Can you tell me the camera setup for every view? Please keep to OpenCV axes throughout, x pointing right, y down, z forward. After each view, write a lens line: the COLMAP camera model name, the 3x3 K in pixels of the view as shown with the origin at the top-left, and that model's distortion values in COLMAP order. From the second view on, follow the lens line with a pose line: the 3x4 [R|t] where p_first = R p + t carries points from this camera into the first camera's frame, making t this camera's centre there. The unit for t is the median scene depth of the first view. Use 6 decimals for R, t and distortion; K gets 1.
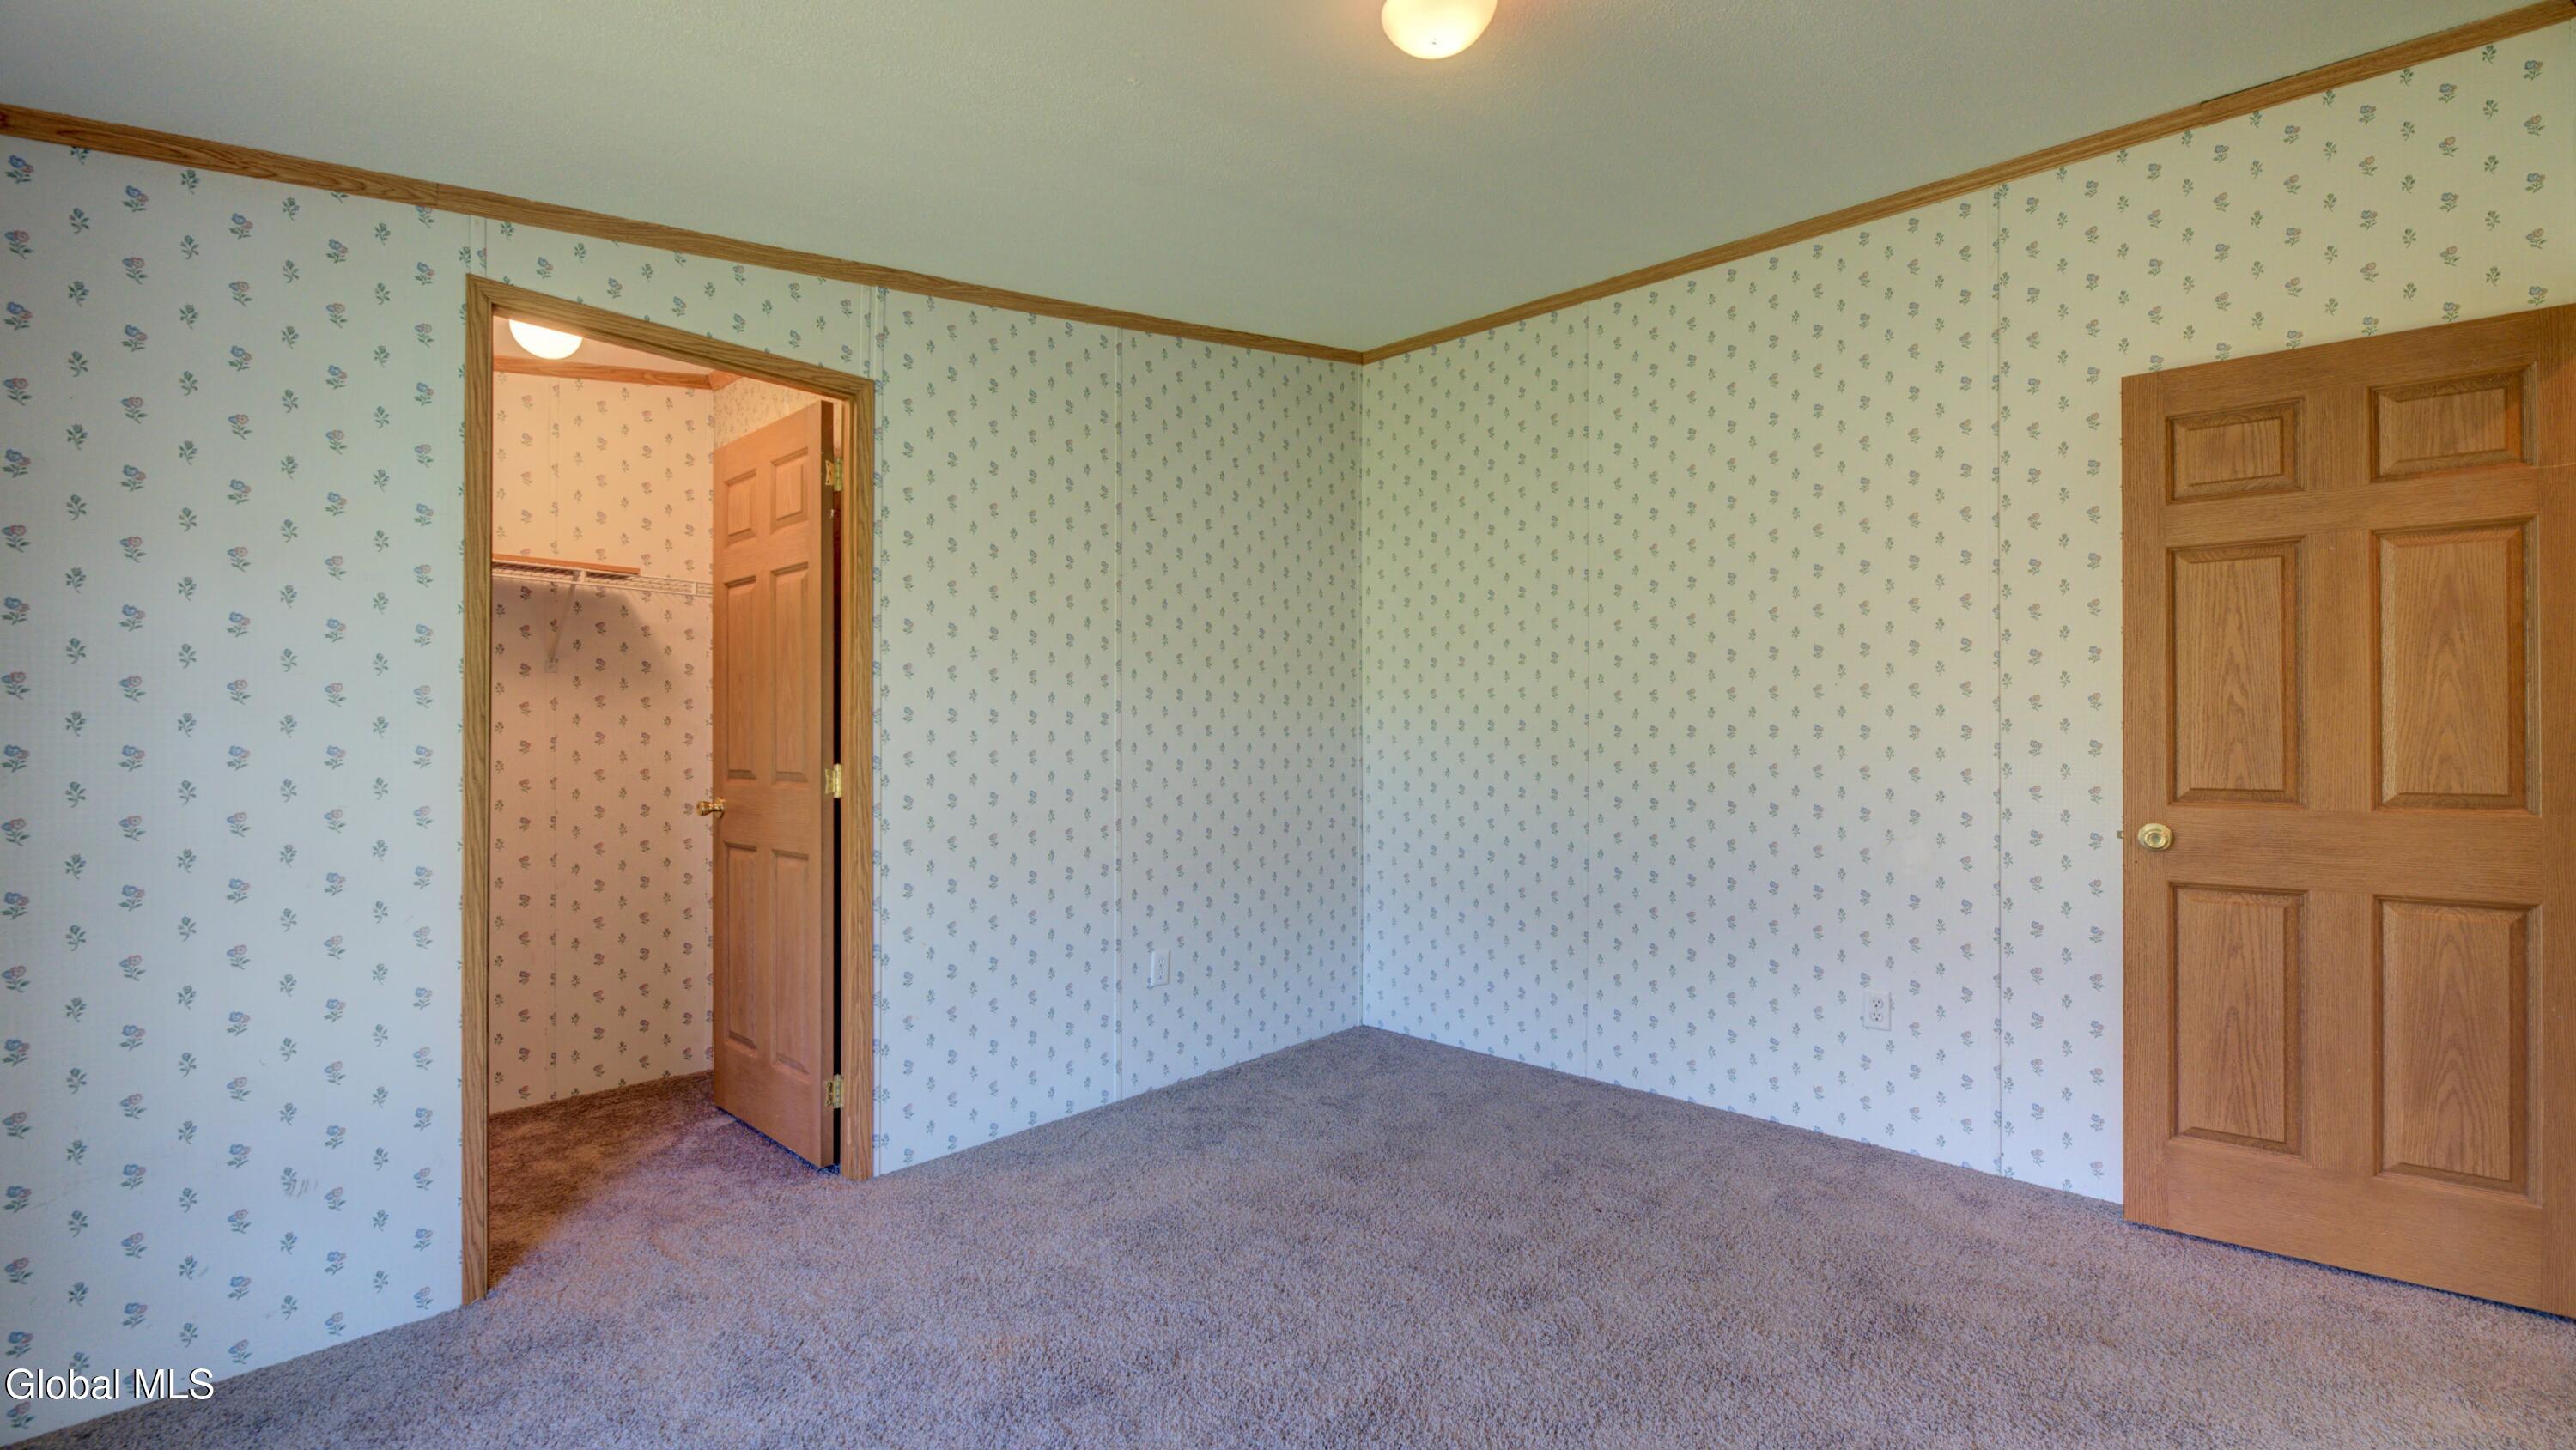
lens RADIAL K [[1064.1, 0, 1292.9], [0, 1064.1, 722.0], [0, 0, 1]] dist [-0.004745, -0.000629]
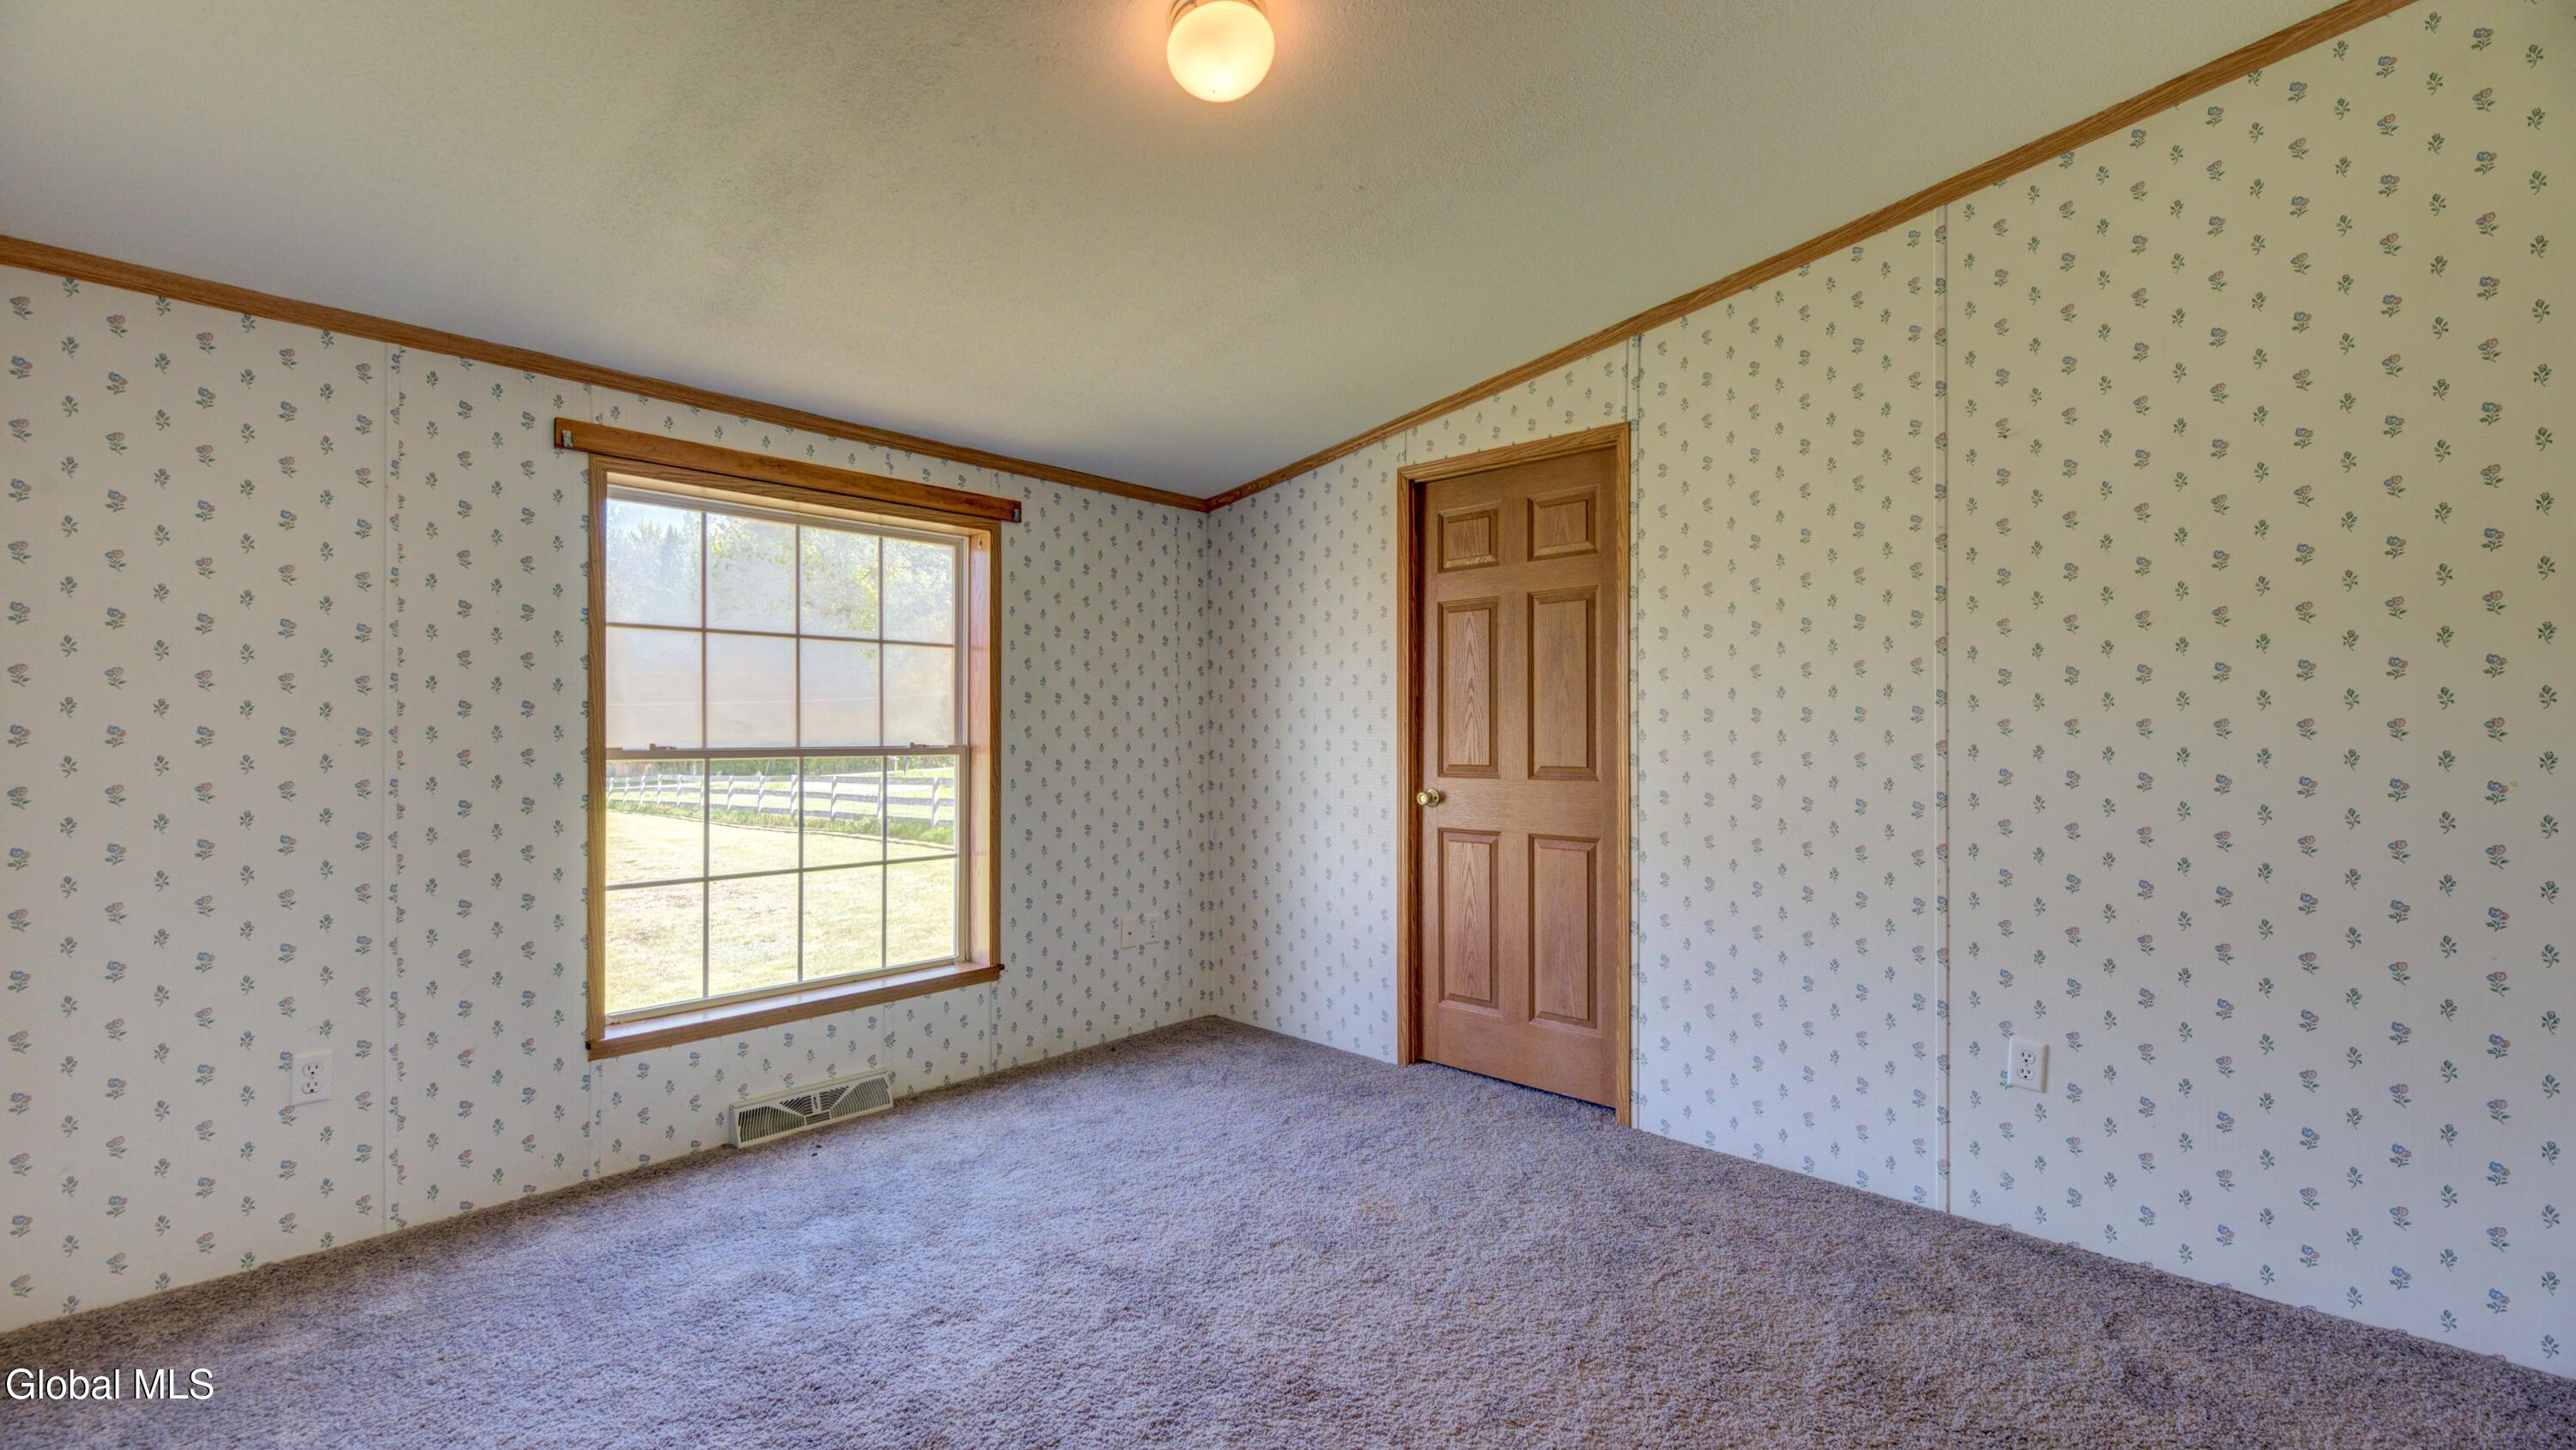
lens RADIAL K [[1064.1, 0, 1306.8], [0, 1064.1, 703.2], [0, 0, 1]] dist [-0.004745, -0.000629]
pose [[-0.004424, -0.025822, -0.999657, 0.689686], [0.014574, 0.999559, -0.025884, 0.002788], [0.999884, -0.014684, -0.004046, 0.618572]]
